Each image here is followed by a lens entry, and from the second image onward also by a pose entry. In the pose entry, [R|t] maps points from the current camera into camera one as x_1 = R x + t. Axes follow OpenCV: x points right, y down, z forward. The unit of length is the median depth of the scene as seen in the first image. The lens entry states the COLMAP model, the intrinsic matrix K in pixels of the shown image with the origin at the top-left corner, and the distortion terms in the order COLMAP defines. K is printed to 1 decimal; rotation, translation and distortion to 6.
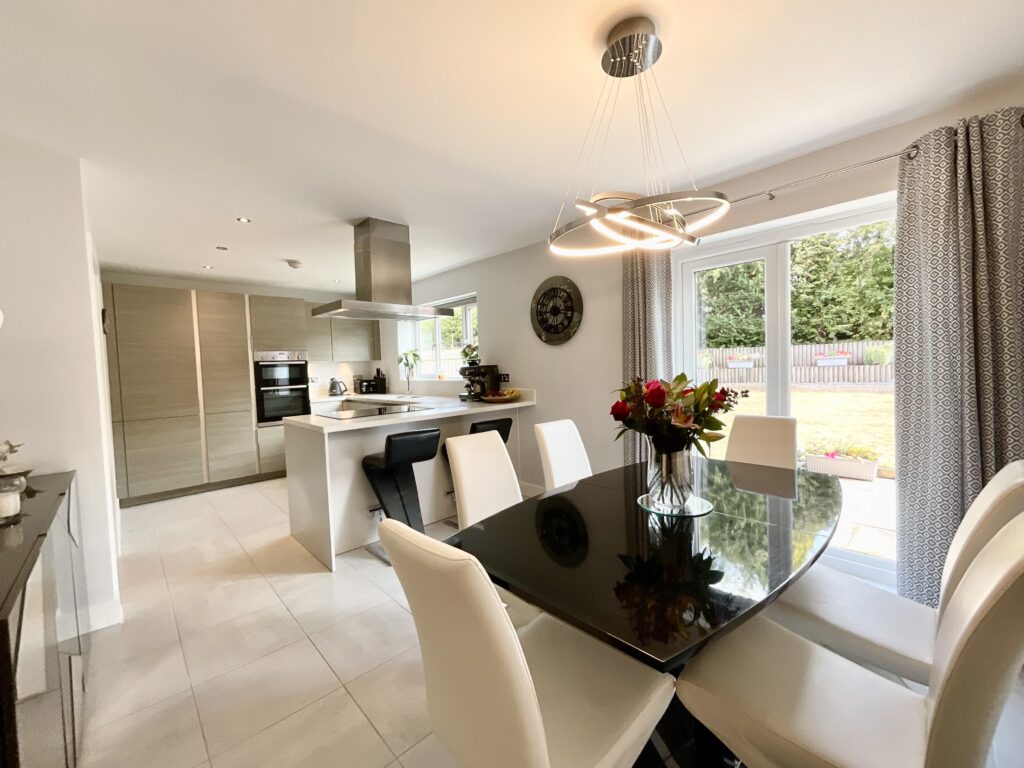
lens RADIAL K [[416.0, 0, 510.8], [0, 416.0, 381.2], [0, 0, 1]] dist [-0.003928, -0.000217]
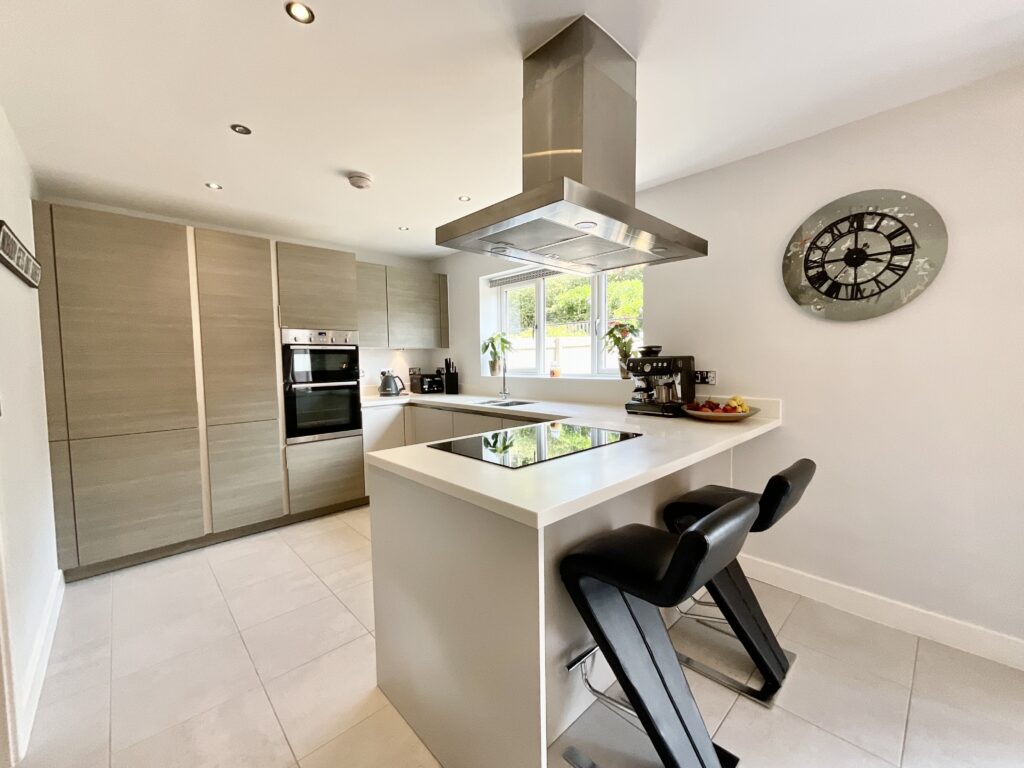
lens RADIAL K [[416.0, 0, 511.4], [0, 416.0, 381.8], [0, 0, 1]] dist [-0.003928, -0.000217]
pose [[0.999827, 0.018581, -0.001253, -0.261616], [-0.018561, 0.999722, 0.014530, -0.004837], [0.001523, -0.014504, 0.999894, 0.353343]]
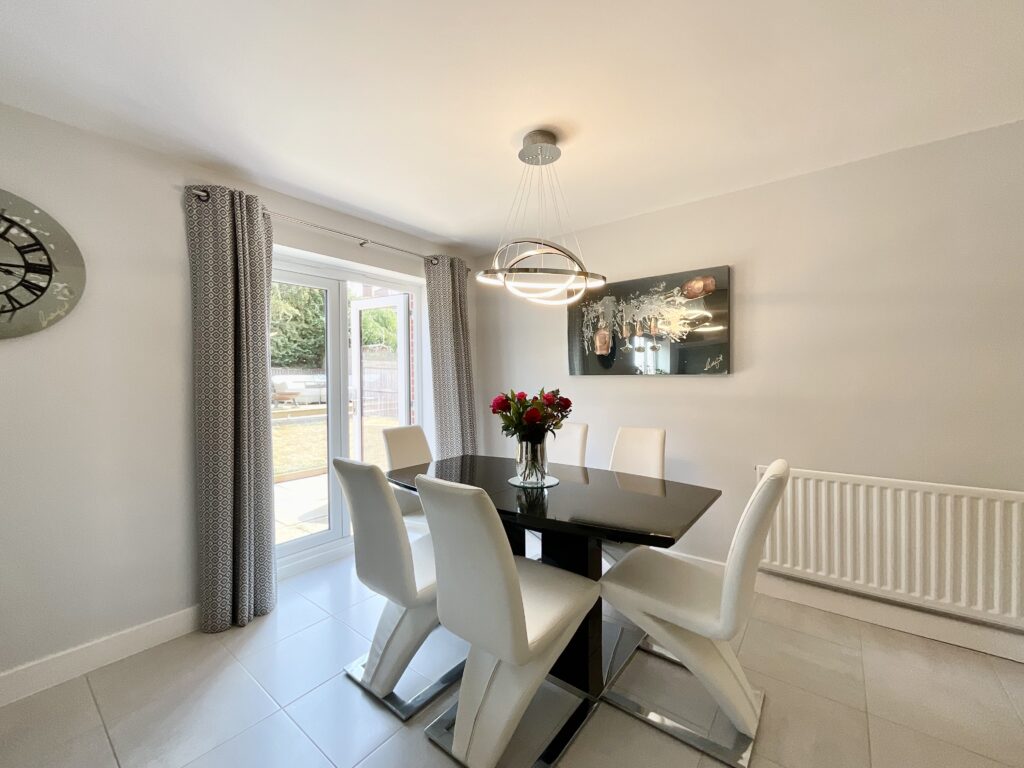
lens RADIAL K [[416.0, 0, 510.5], [0, 416.0, 385.0], [0, 0, 1]] dist [-0.003928, -0.000217]
pose [[-0.152241, 0.019816, 0.988145, -0.310536], [0.054950, 0.998422, -0.011556, -0.002868], [-0.986815, 0.052540, -0.153089, 0.402773]]
